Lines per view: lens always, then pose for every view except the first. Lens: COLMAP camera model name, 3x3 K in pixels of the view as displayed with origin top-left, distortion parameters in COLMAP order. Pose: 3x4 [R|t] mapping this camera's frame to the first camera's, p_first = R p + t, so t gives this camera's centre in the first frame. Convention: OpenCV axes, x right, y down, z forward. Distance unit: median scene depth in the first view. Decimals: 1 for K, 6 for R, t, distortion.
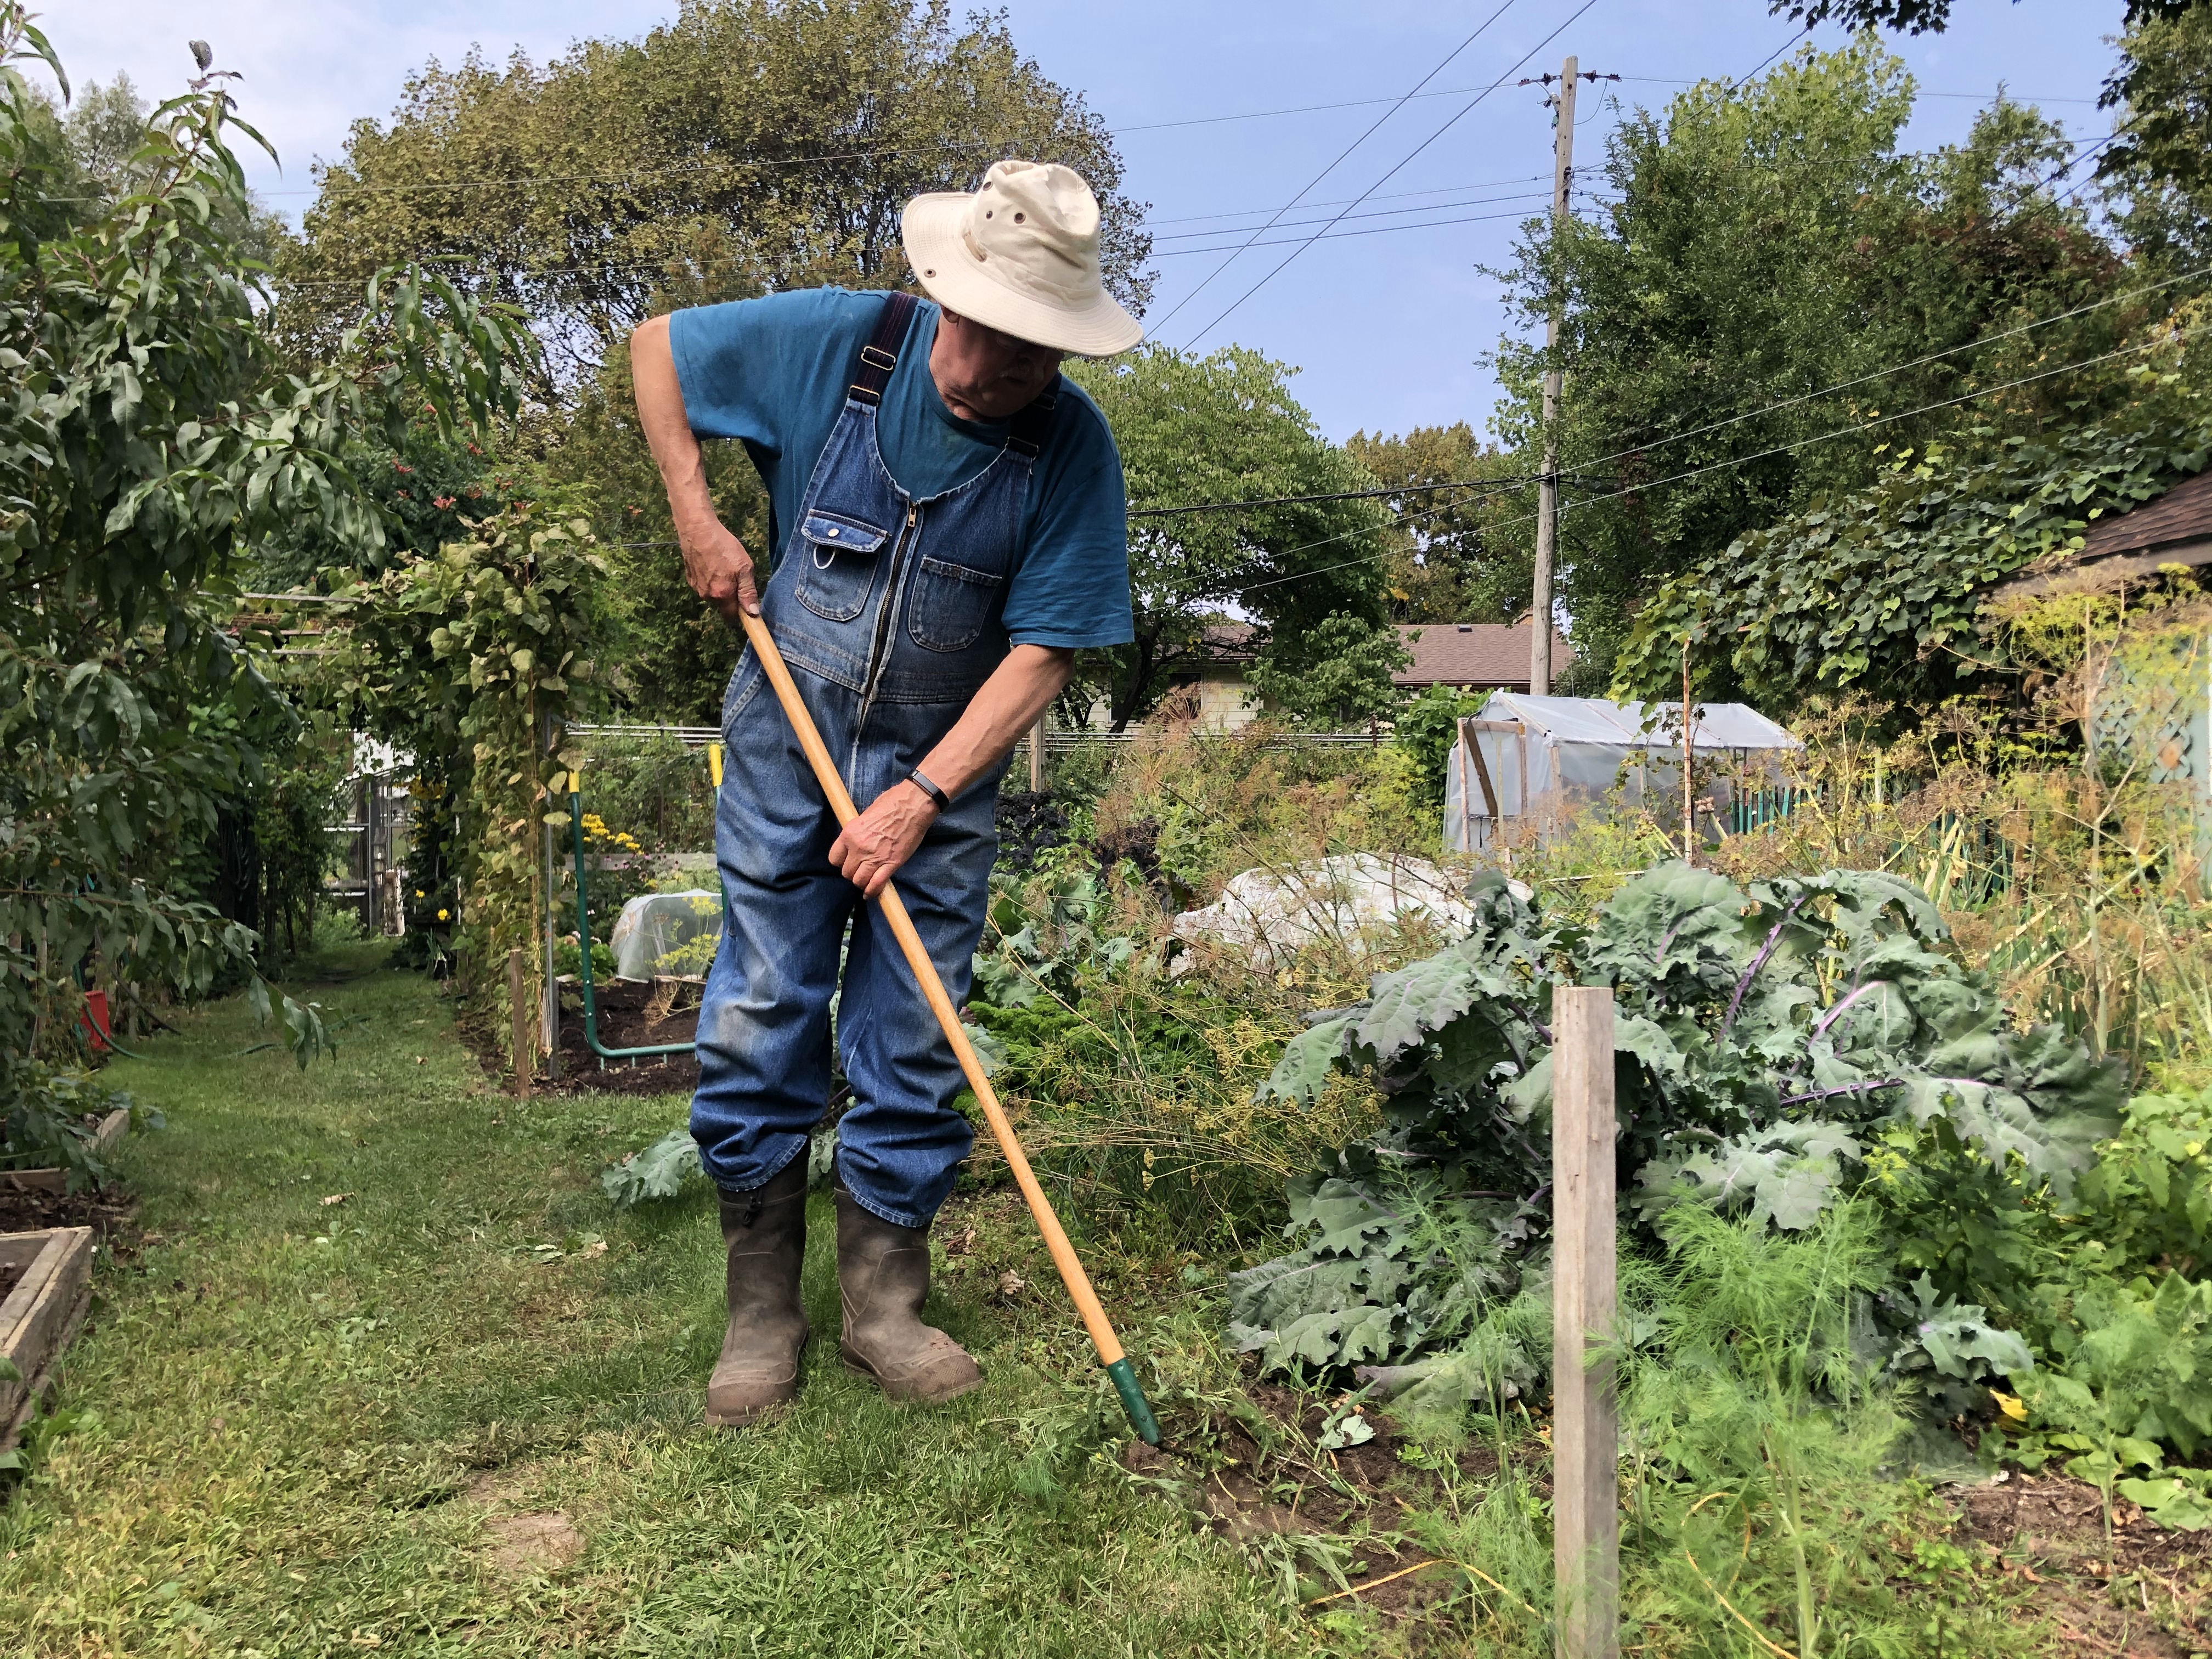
lens RADIAL K [[1791.2, 0, 1095.7], [0, 1791.2, 829.5], [0, 0, 1]] dist [0.030953, -0.019393]
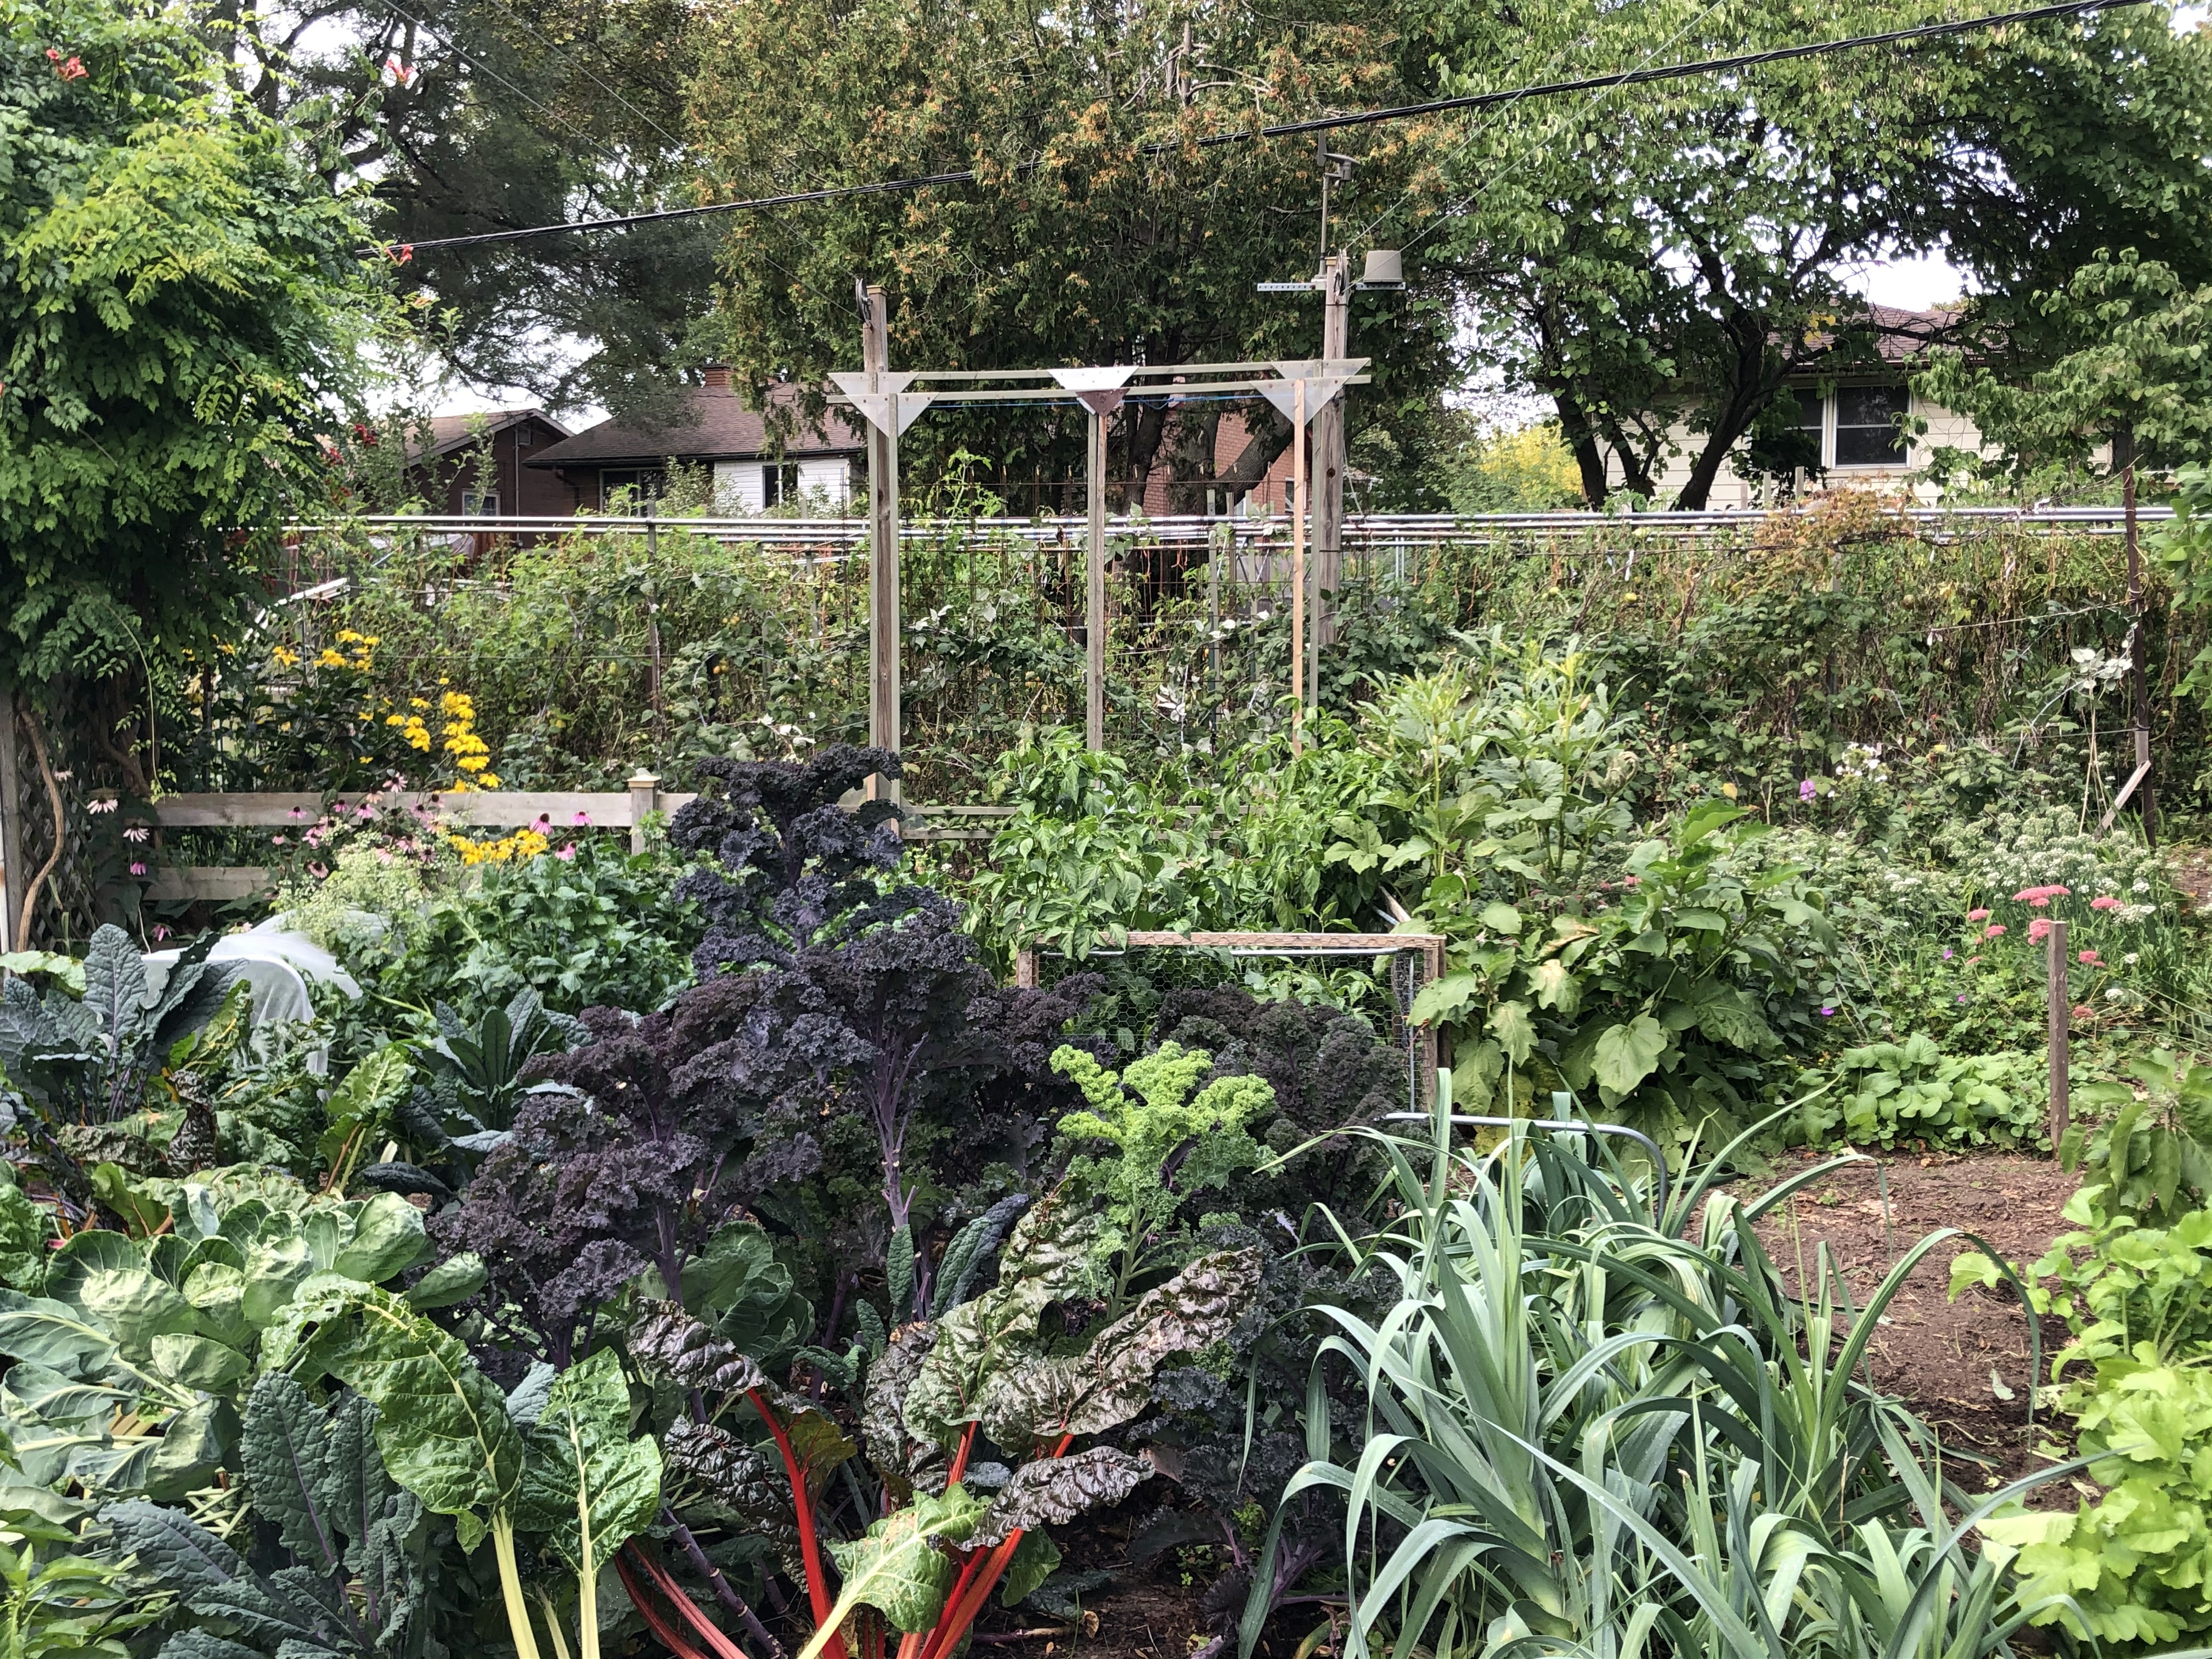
lens RADIAL K [[2269.5, 0, 1107.8], [0, 2269.5, 836.4], [0, 0, 1]] dist [-0.040786, 0.000000]
pose [[0.951346, 0.025660, -0.307054, 0.133378], [0.004724, 0.995195, 0.097801, -0.043331], [0.308088, -0.094493, 0.946653, 0.619881]]
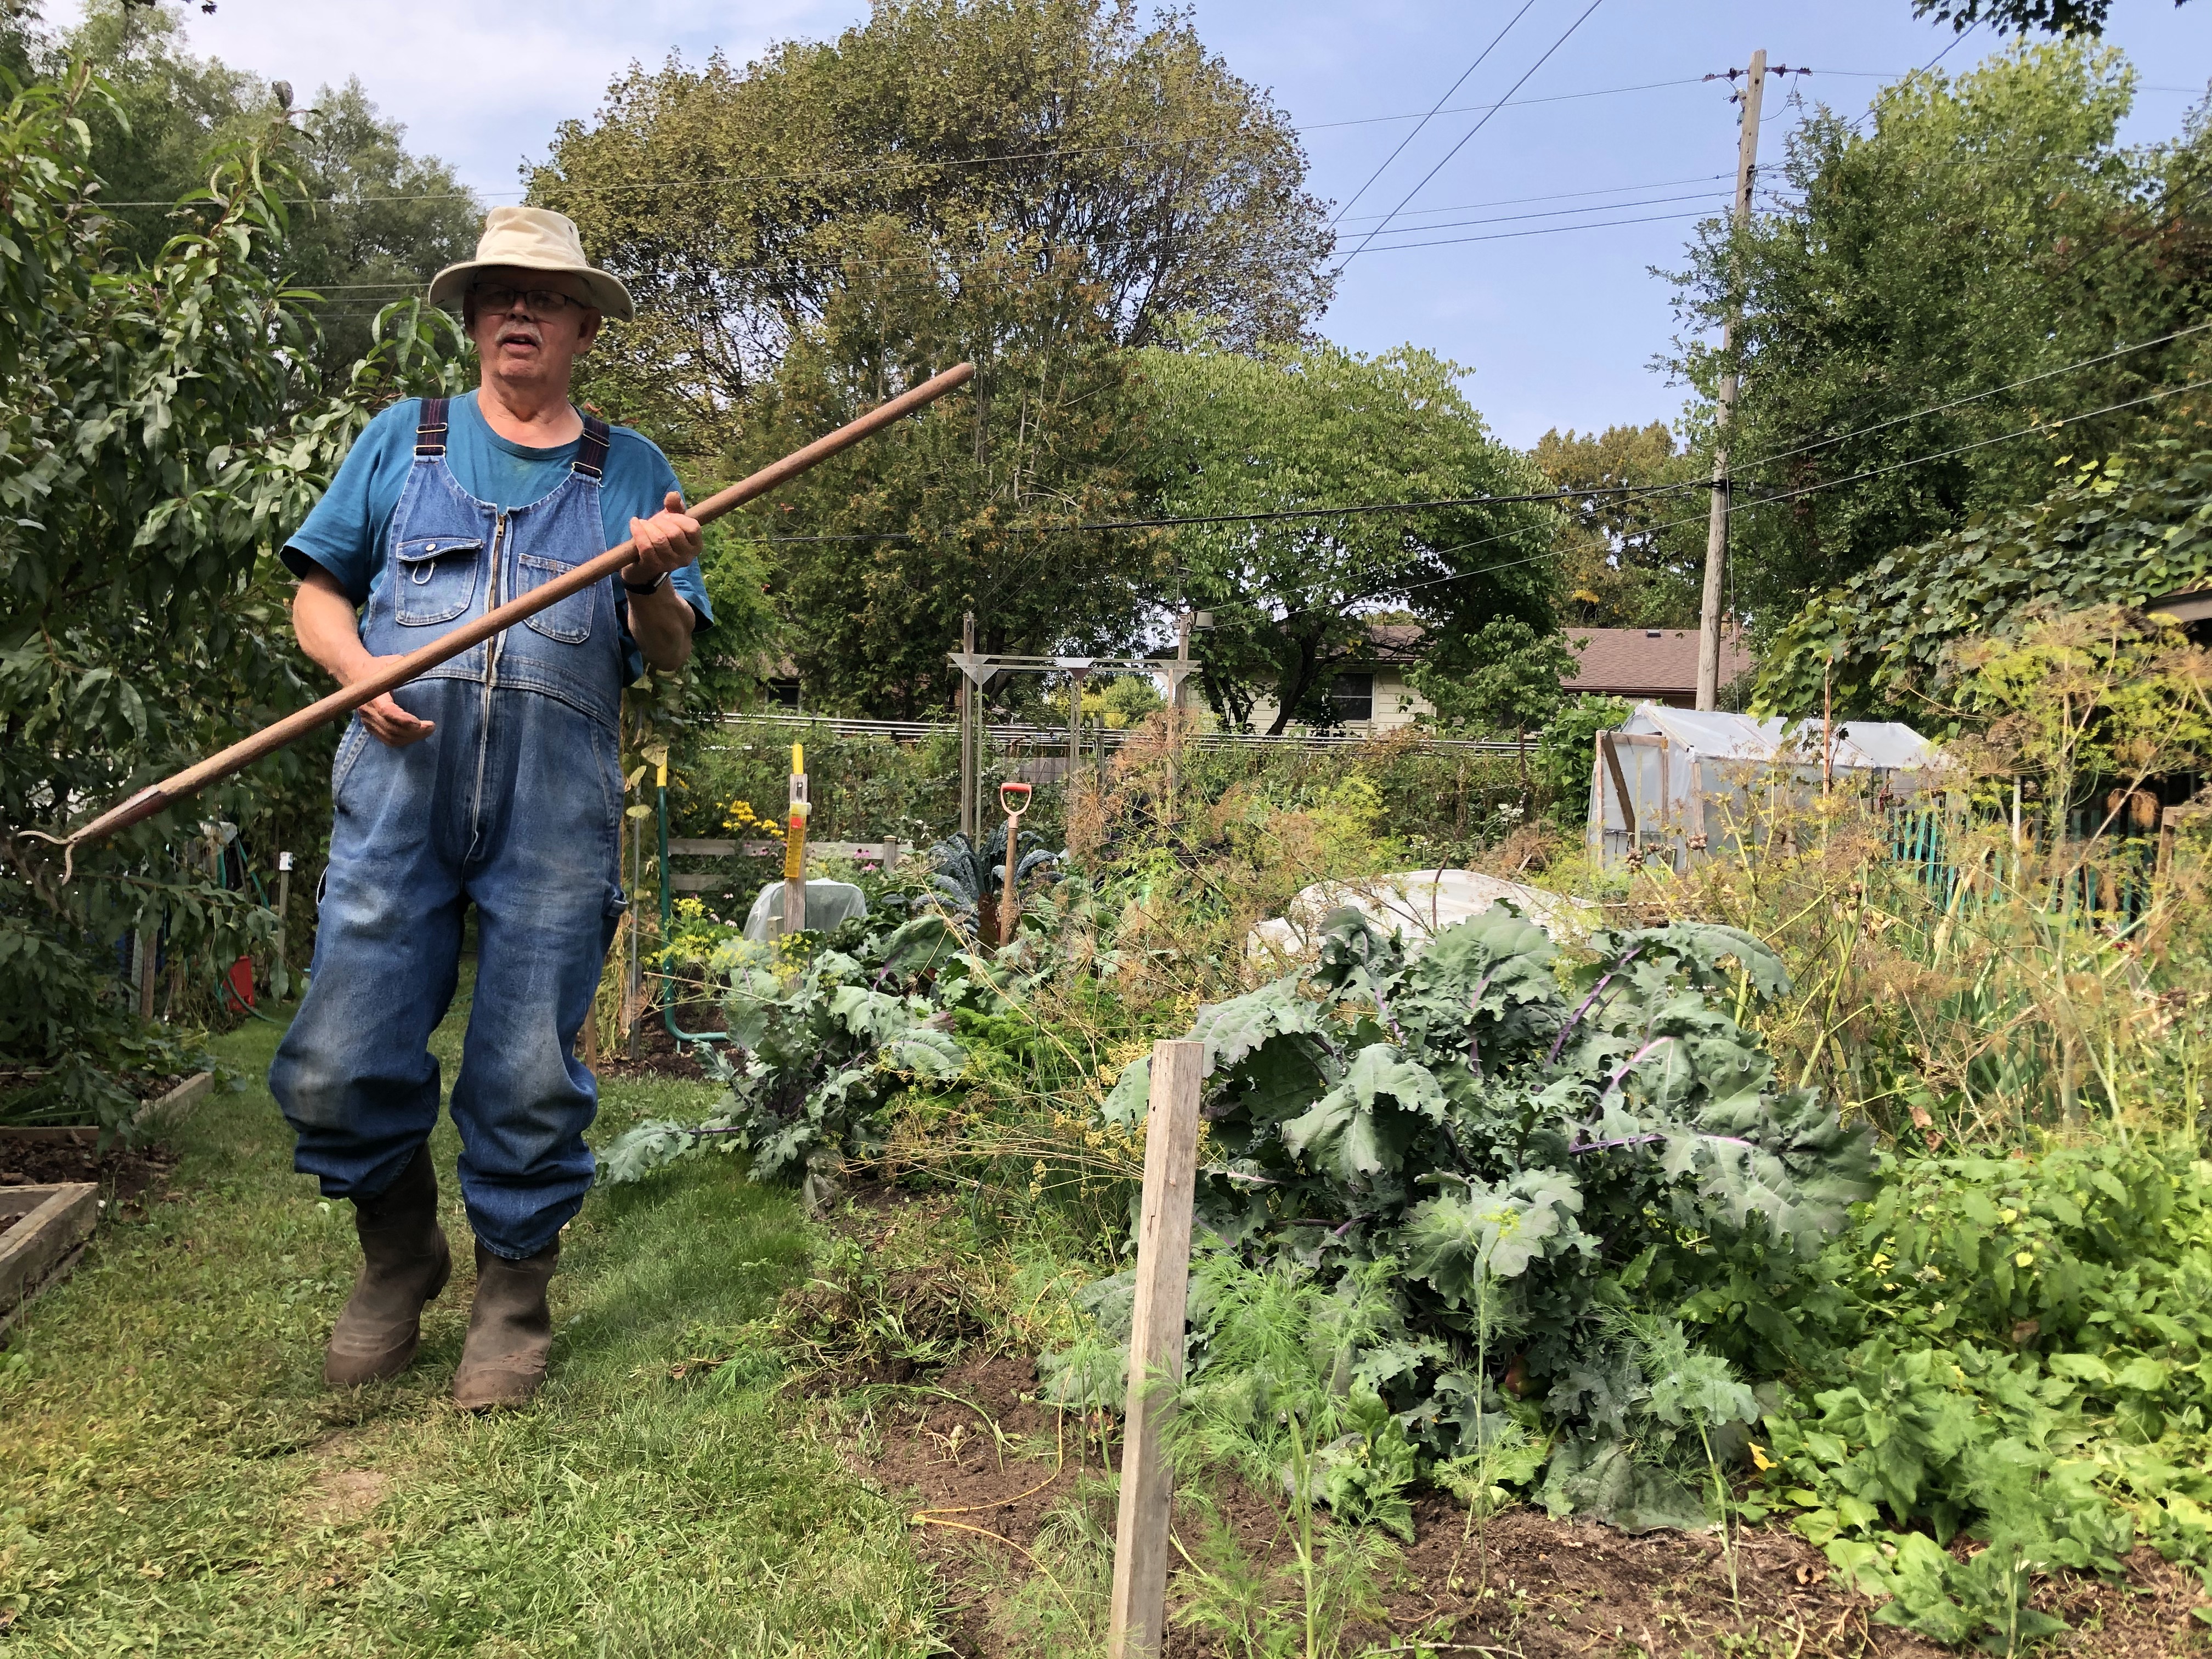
lens RADIAL K [[1791.2, 0, 1103.9], [0, 1791.2, 832.9], [0, 0, 1]] dist [0.030953, -0.019393]
pose [[0.994904, 0.032931, -0.095297, 0.031272], [-0.032439, 0.999451, 0.006703, -0.004097], [0.095465, -0.003578, 0.995426, -0.006594]]
